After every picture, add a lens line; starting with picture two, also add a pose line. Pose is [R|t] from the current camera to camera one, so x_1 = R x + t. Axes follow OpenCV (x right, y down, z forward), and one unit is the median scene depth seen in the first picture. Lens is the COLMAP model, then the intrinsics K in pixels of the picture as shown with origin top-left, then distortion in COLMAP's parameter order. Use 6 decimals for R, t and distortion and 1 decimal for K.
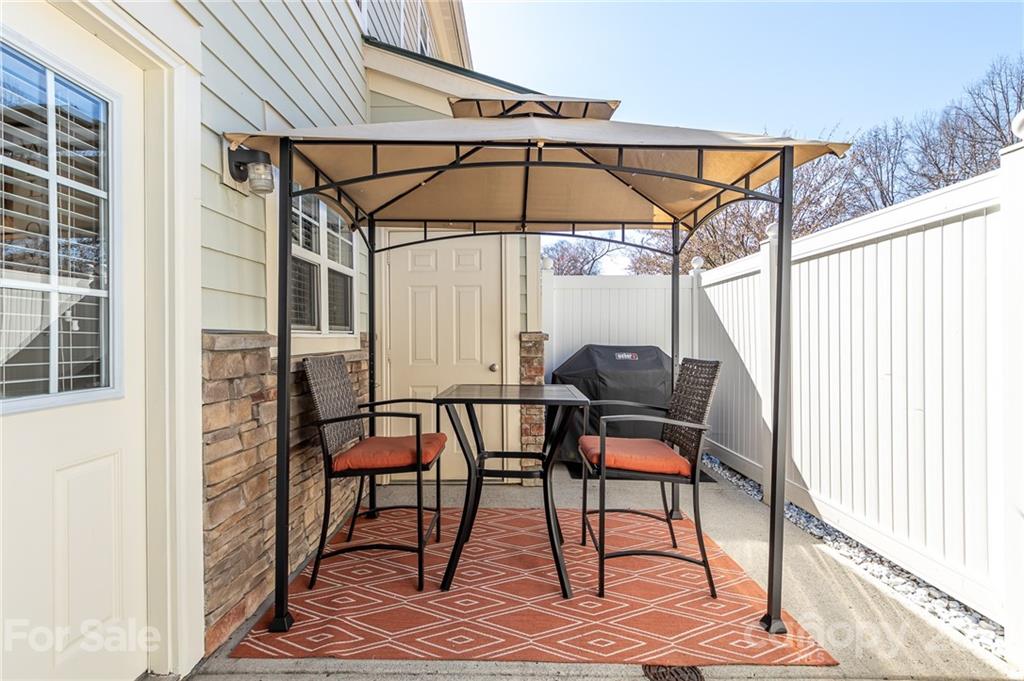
lens RADIAL K [[475.9, 0, 513.8], [0, 475.9, 336.2], [0, 0, 1]] dist [0.002624, -0.003438]
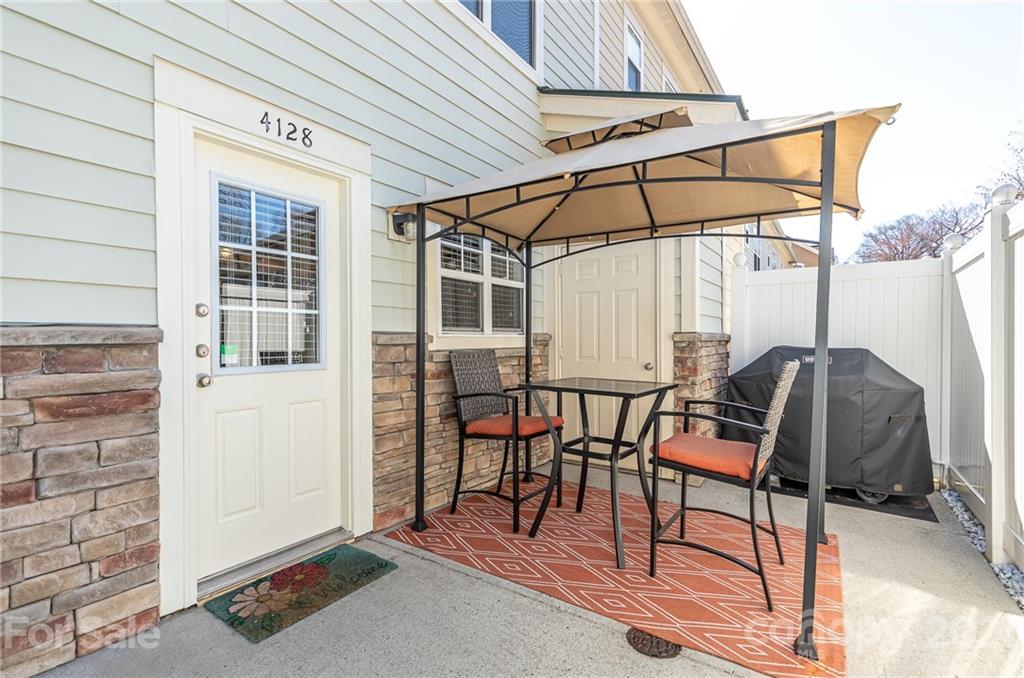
lens RADIAL K [[475.9, 0, 519.2], [0, 475.9, 341.5], [0, 0, 1]] dist [0.002624, -0.003438]
pose [[0.830823, 0.005293, -0.556512, 0.522003], [-0.000933, 0.999967, 0.008117, 0.005622], [0.556536, -0.006224, 0.830800, -0.060670]]
